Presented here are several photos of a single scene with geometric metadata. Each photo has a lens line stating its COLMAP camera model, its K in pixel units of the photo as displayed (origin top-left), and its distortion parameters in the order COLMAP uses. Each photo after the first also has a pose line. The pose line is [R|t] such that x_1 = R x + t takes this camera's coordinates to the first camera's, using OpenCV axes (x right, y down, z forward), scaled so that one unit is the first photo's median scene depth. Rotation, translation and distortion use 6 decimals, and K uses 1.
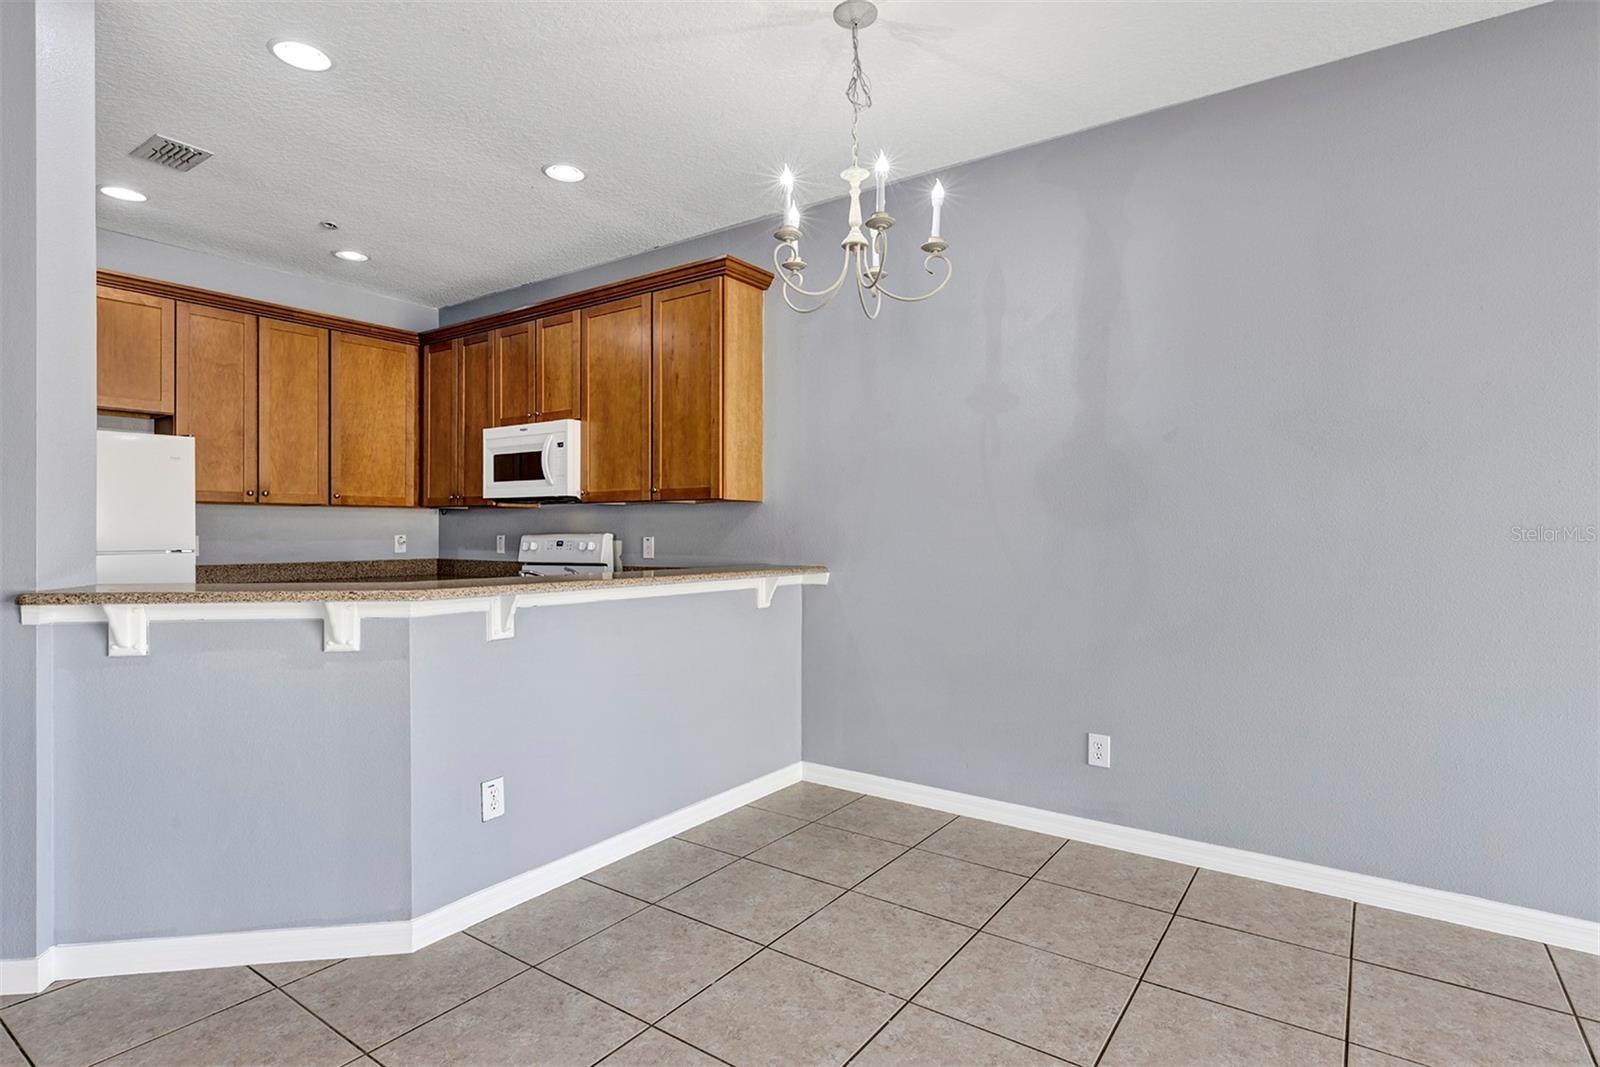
lens RADIAL K [[812.3, 0, 822.5], [0, 812.3, 531.0], [0, 0, 1]] dist [0.001660, 0.001088]
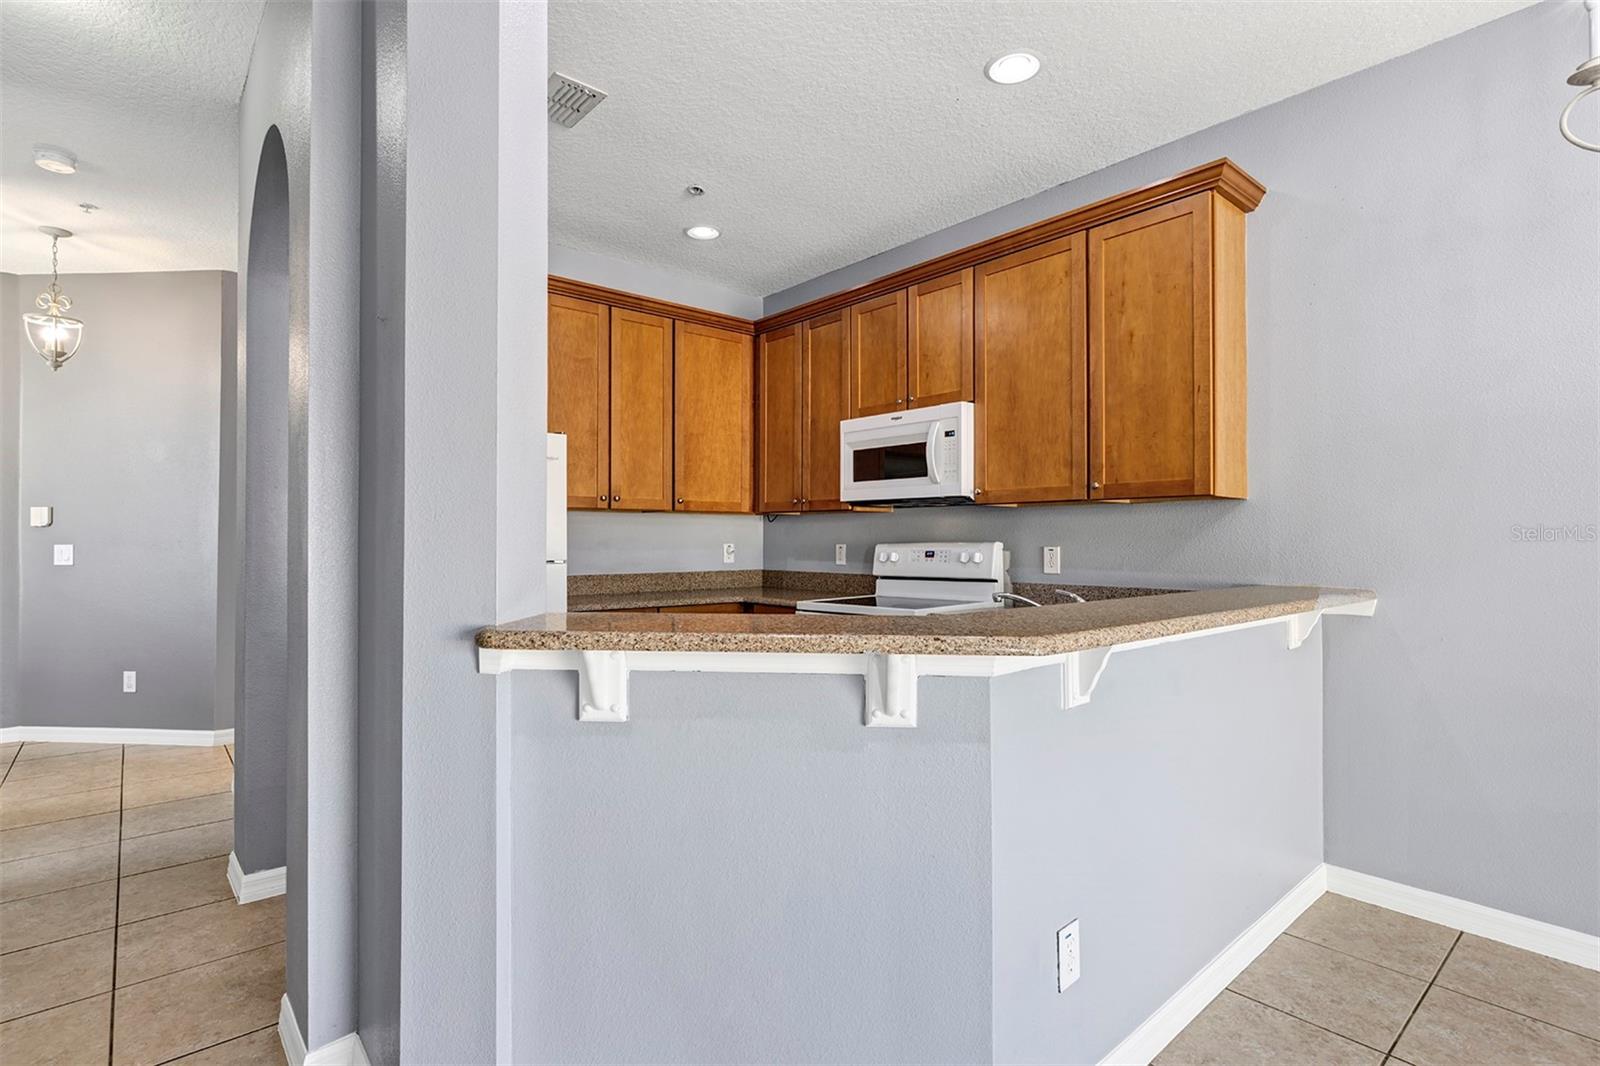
lens RADIAL K [[787.4, 0, 816.1], [0, 787.4, 533.3], [0, 0, 1]] dist [0.000265, 0.000123]
pose [[0.969694, -0.001968, -0.244314, -0.257788], [0.000066, 0.999970, -0.007790, 0.000213], [0.244322, 0.007538, 0.969665, 0.198891]]
